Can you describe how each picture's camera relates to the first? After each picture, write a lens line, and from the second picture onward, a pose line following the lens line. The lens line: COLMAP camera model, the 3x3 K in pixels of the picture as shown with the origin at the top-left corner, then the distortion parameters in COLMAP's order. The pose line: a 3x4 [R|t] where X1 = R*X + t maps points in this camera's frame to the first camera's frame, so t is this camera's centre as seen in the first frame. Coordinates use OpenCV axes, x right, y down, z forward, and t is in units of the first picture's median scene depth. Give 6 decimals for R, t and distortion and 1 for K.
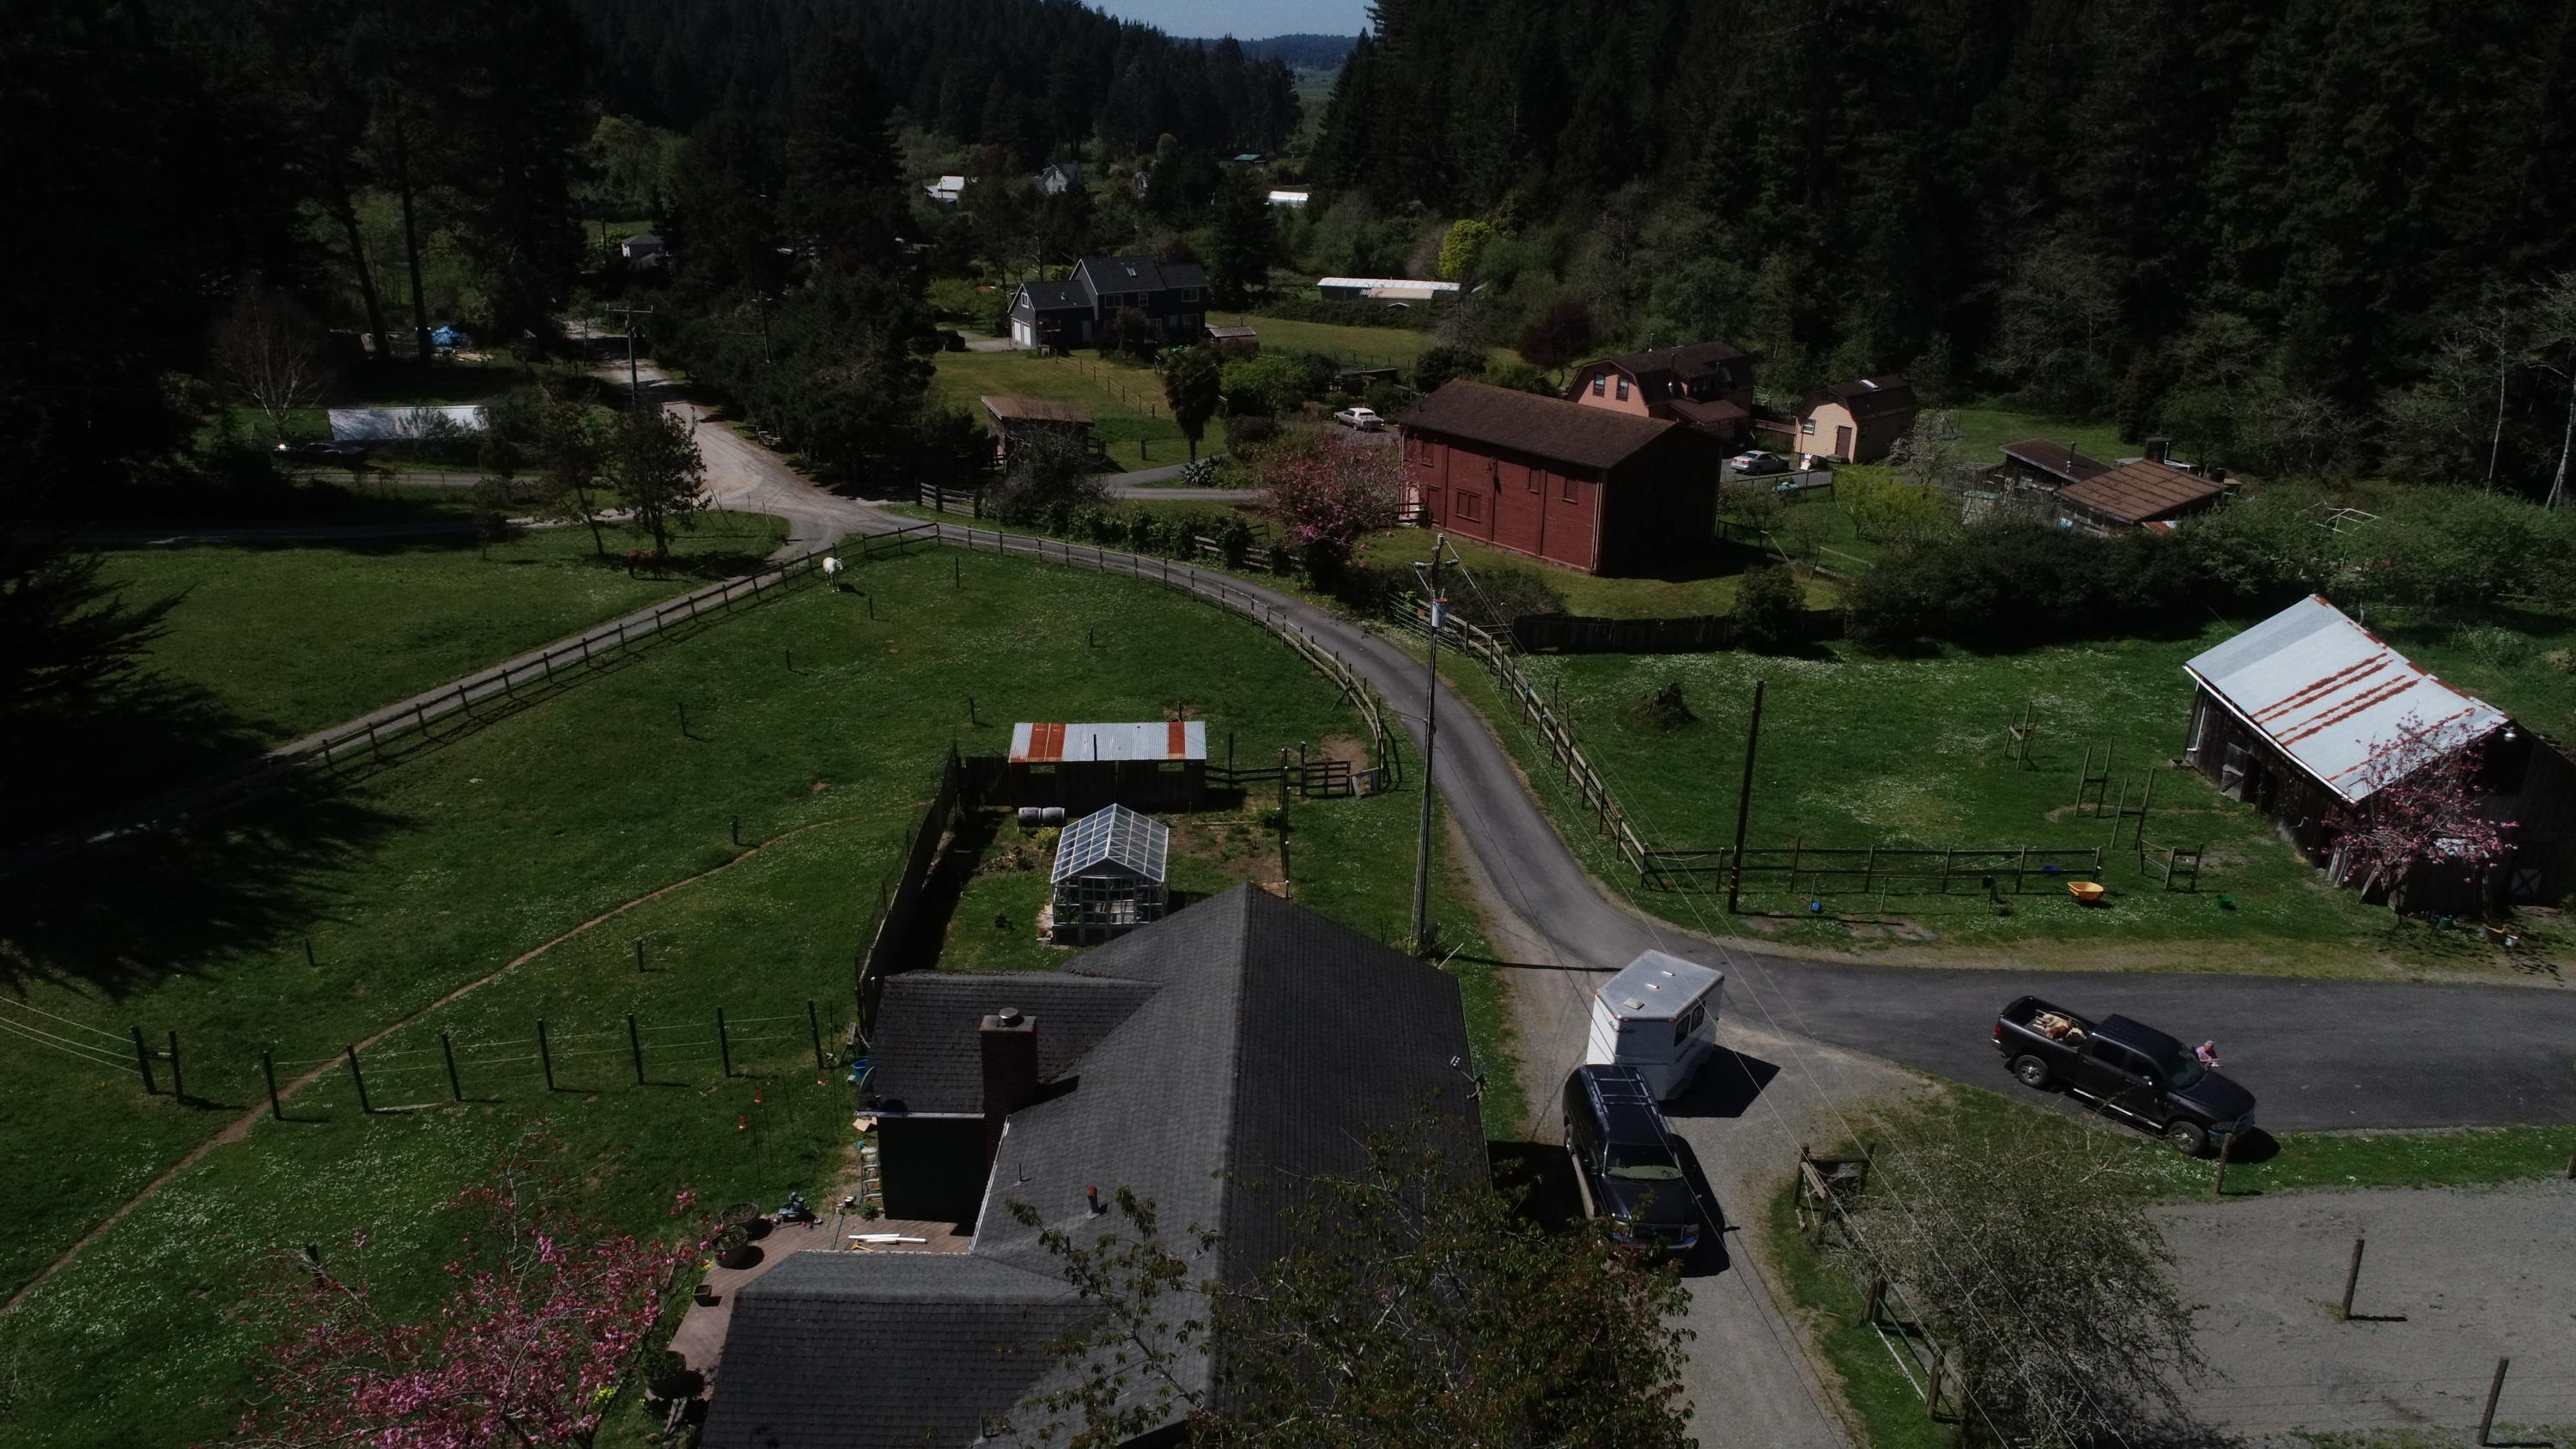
lens RADIAL K [[1738.0, 0, 1289.3], [0, 1738.0, 717.9], [0, 0, 1]] dist [0.001427, 0.002191]
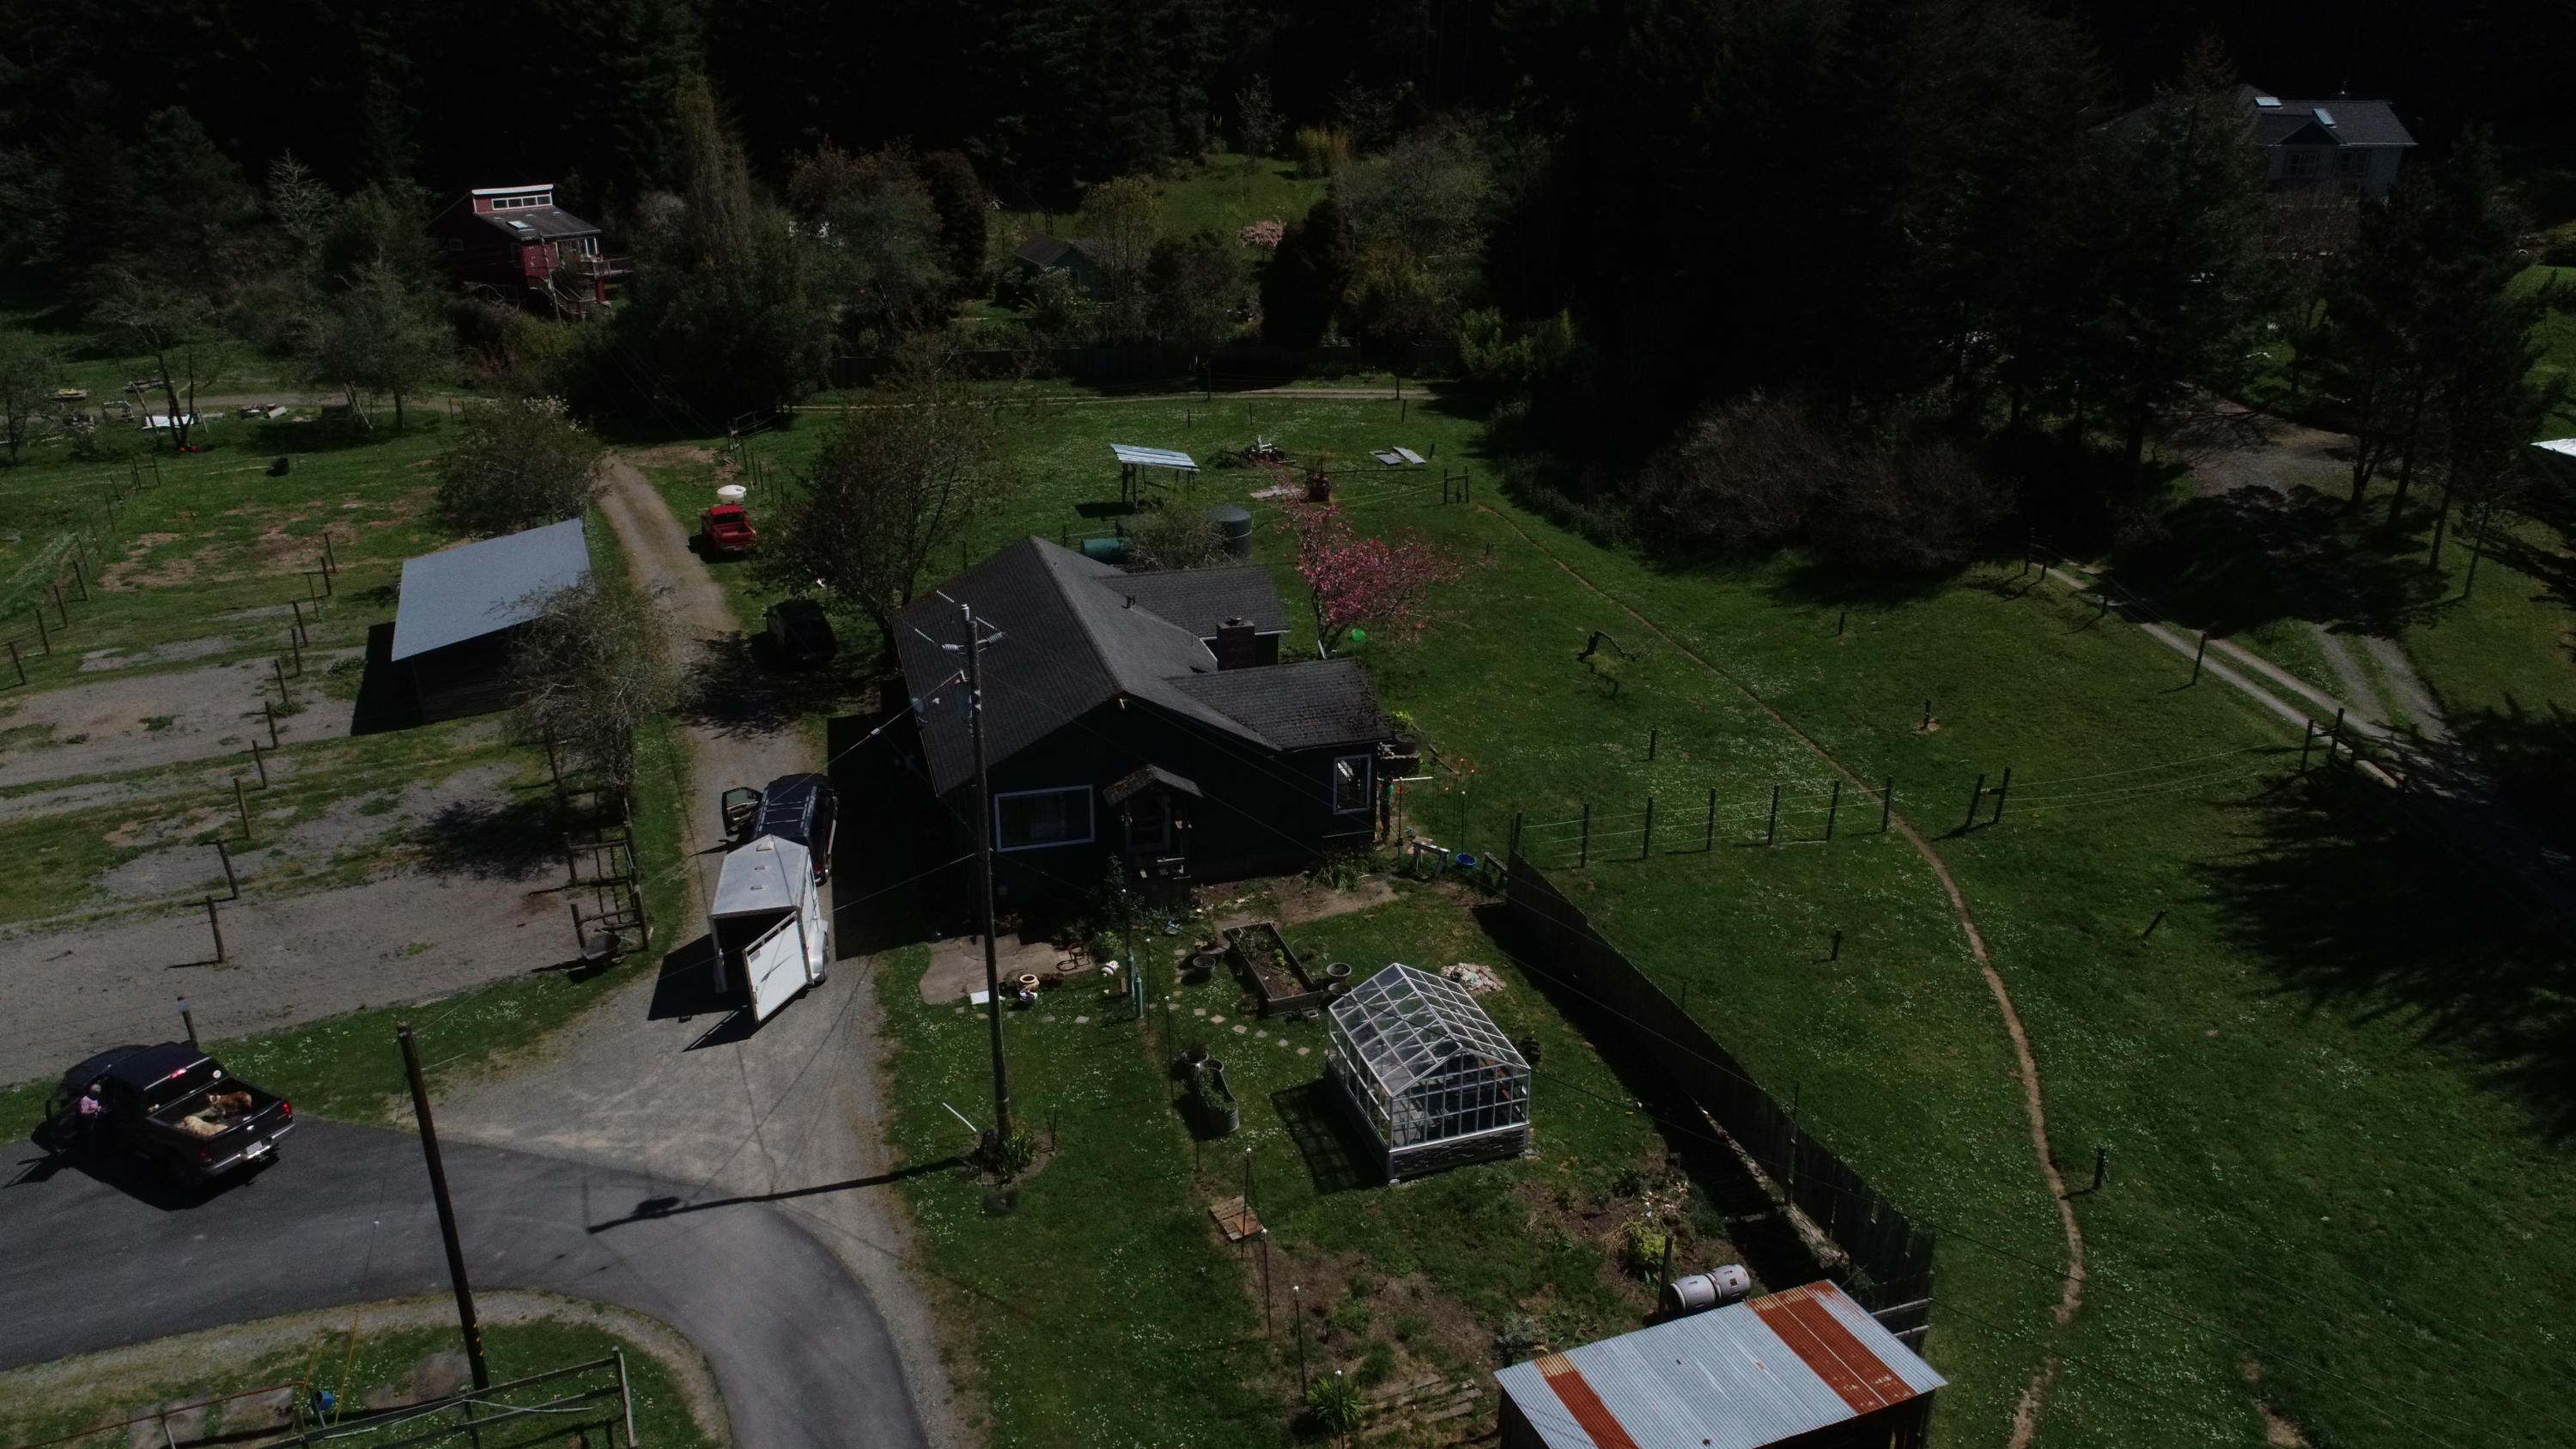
lens RADIAL K [[1724.8, 0, 1291.6], [0, 1724.8, 746.6], [0, 0, 1]] dist [-0.000354, 0.001791]
pose [[-0.955362, 0.093037, -0.280407, 0.131596], [-0.121590, 0.741194, 0.660188, -0.440484], [0.269257, 0.664813, -0.696796, 1.269924]]
